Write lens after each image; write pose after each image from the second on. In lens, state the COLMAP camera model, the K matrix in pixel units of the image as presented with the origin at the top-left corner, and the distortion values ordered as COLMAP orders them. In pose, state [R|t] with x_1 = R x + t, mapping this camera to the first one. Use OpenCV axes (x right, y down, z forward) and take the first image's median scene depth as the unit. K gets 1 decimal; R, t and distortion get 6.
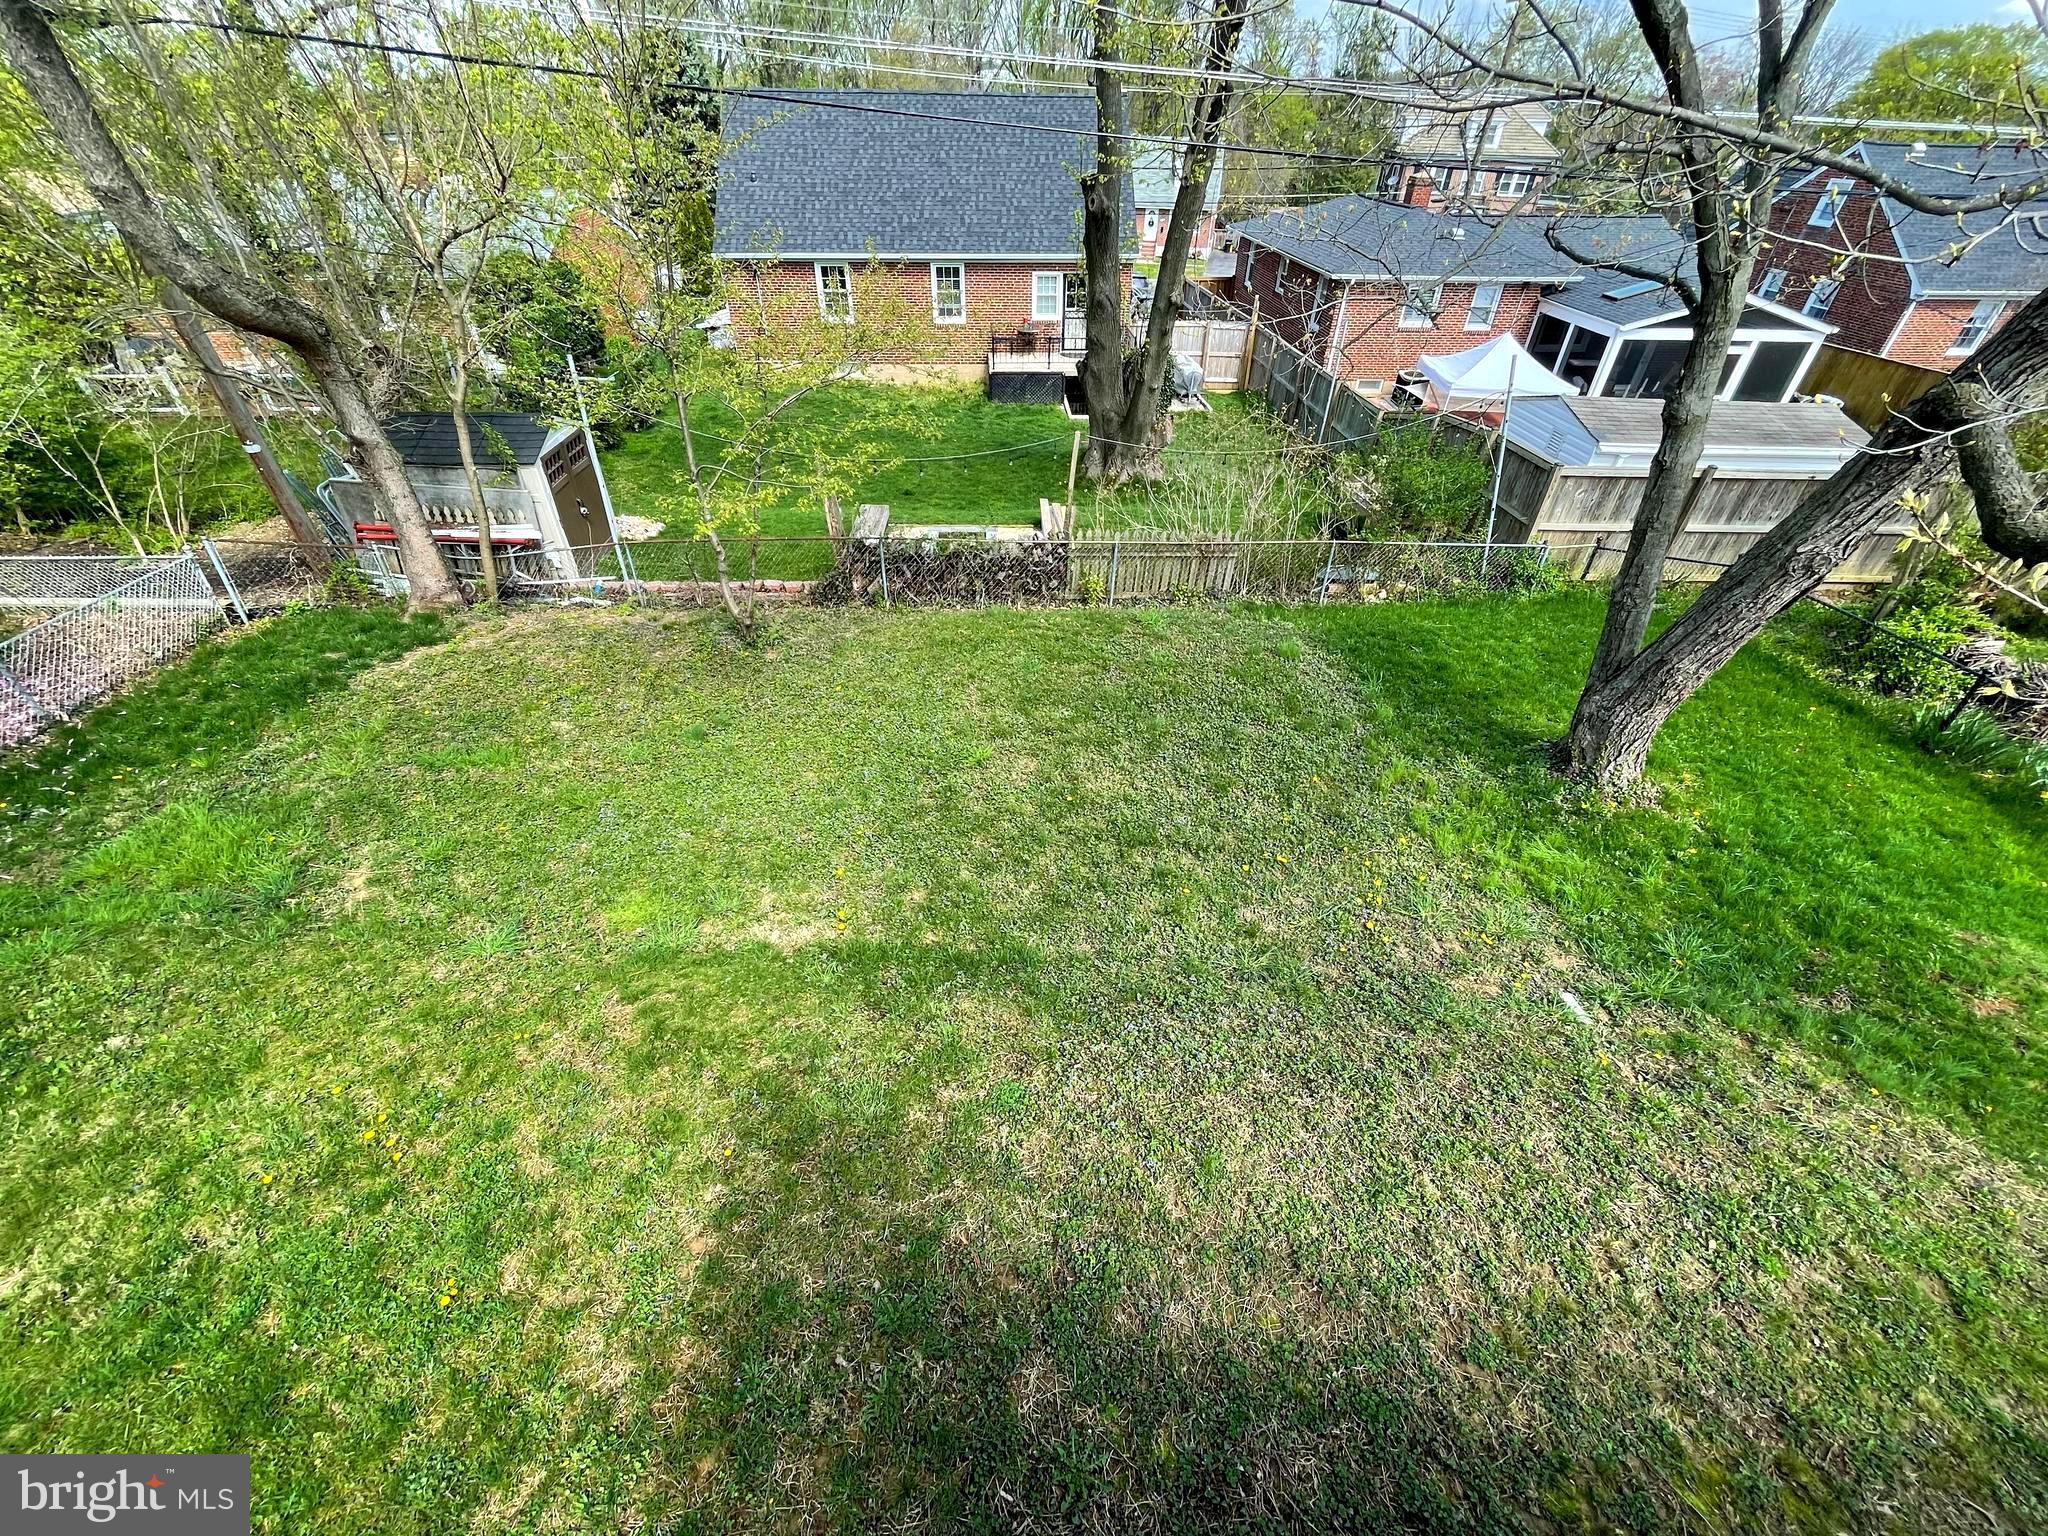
lens RADIAL K [[823.2, 0, 1027.6], [0, 823.2, 761.2], [0, 0, 1]] dist [-0.002735, -0.000082]
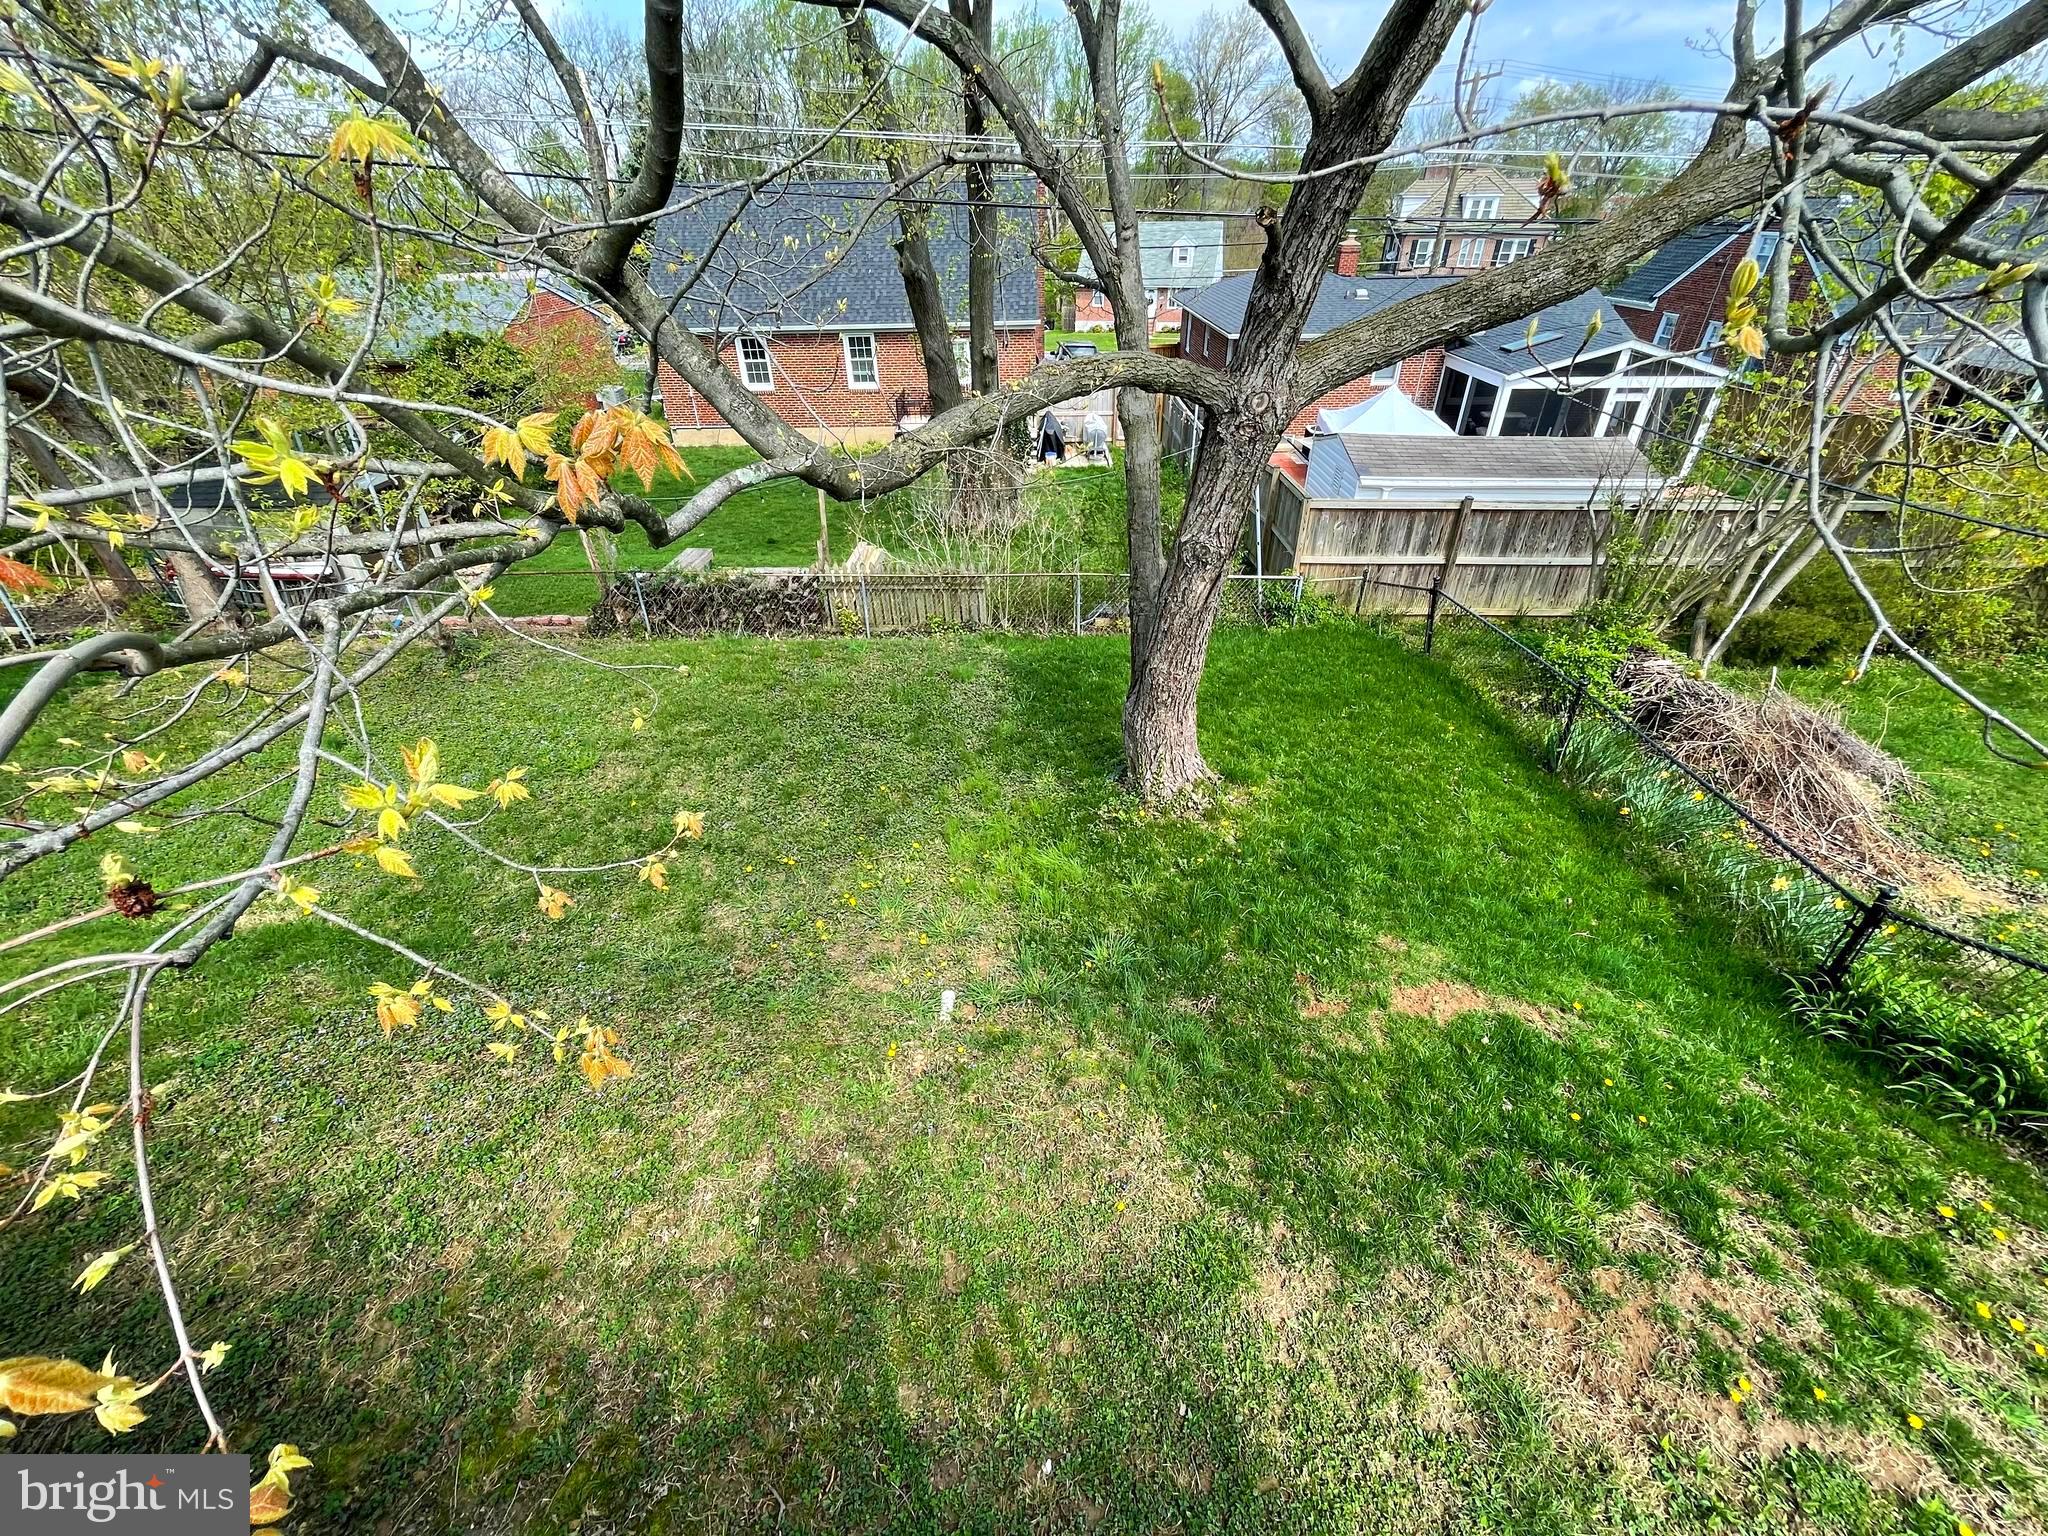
lens RADIAL K [[823.2, 0, 1020.6], [0, 823.2, 760.2], [0, 0, 1]] dist [-0.002735, -0.000082]
pose [[0.997941, 0.009411, -0.063448, 0.400621], [-0.014314, 0.996907, -0.077275, 0.042938], [0.062525, 0.078024, 0.994989, 0.011867]]
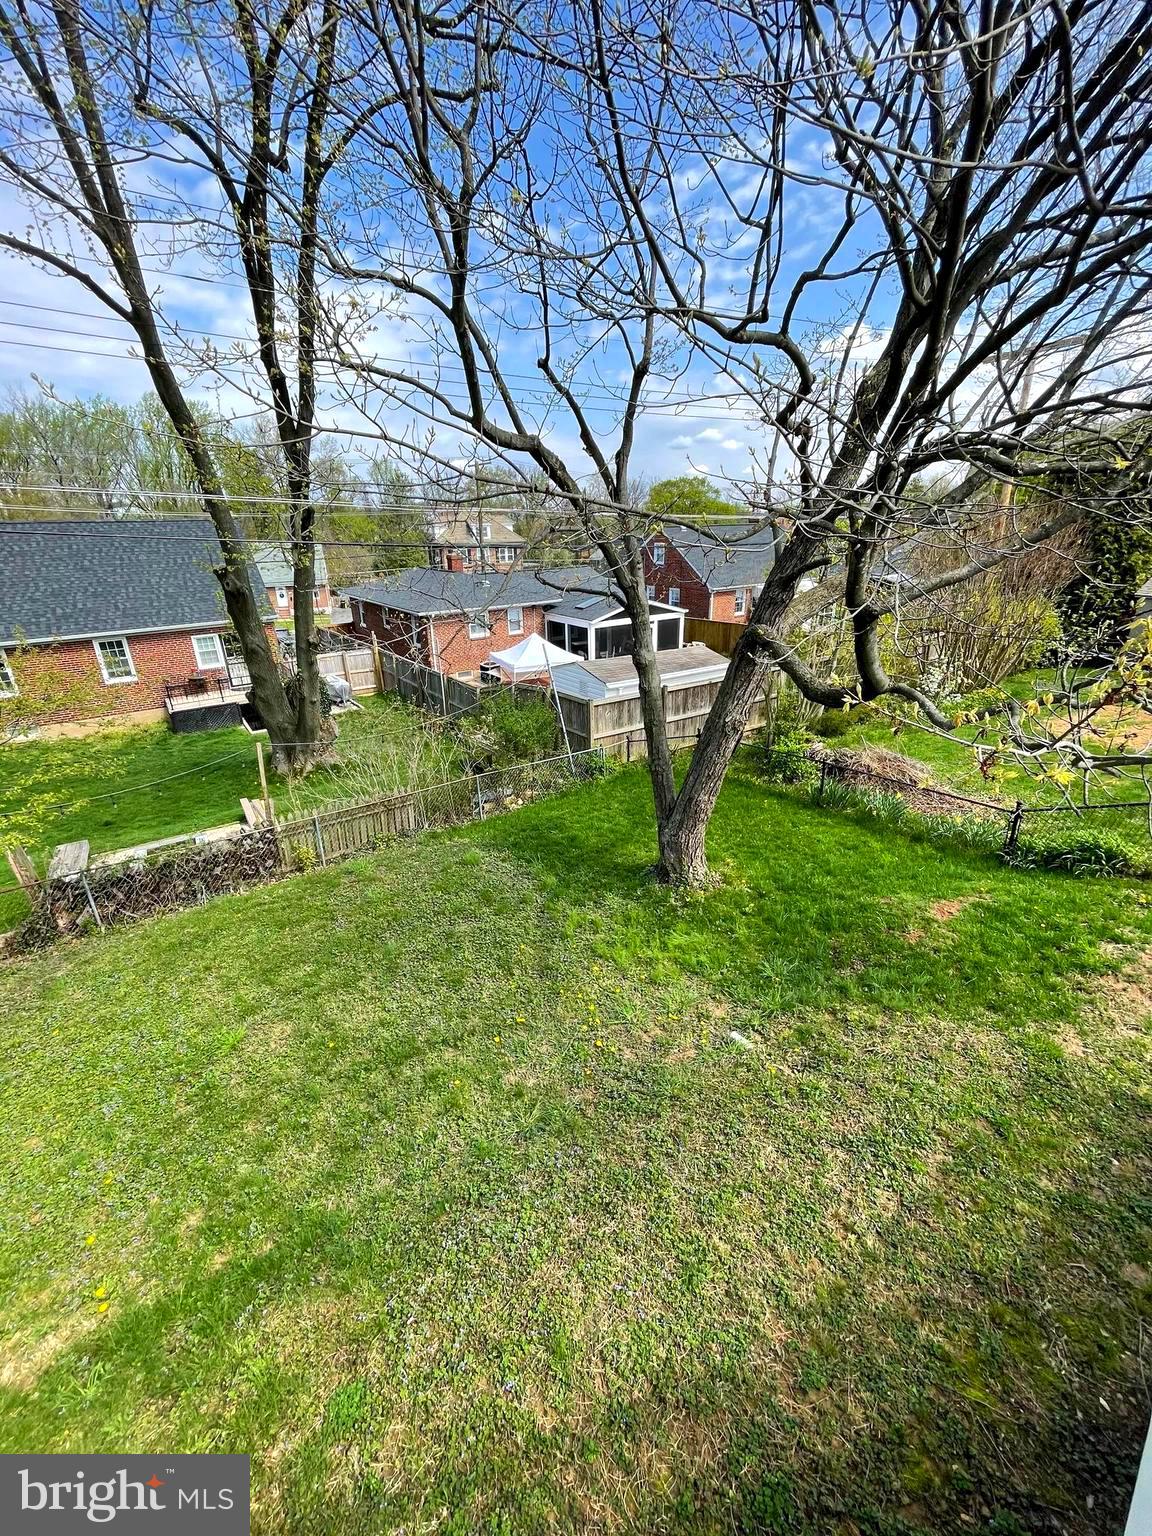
lens RADIAL K [[617.4, 0, 577.2], [0, 617.4, 770.6], [0, 0, 1]] dist [-0.002735, -0.000082]
pose [[0.846121, -0.226495, 0.482472, 0.009321], [0.355059, 0.914641, -0.193299, -0.010000], [-0.397508, 0.334860, 0.854316, 0.023556]]
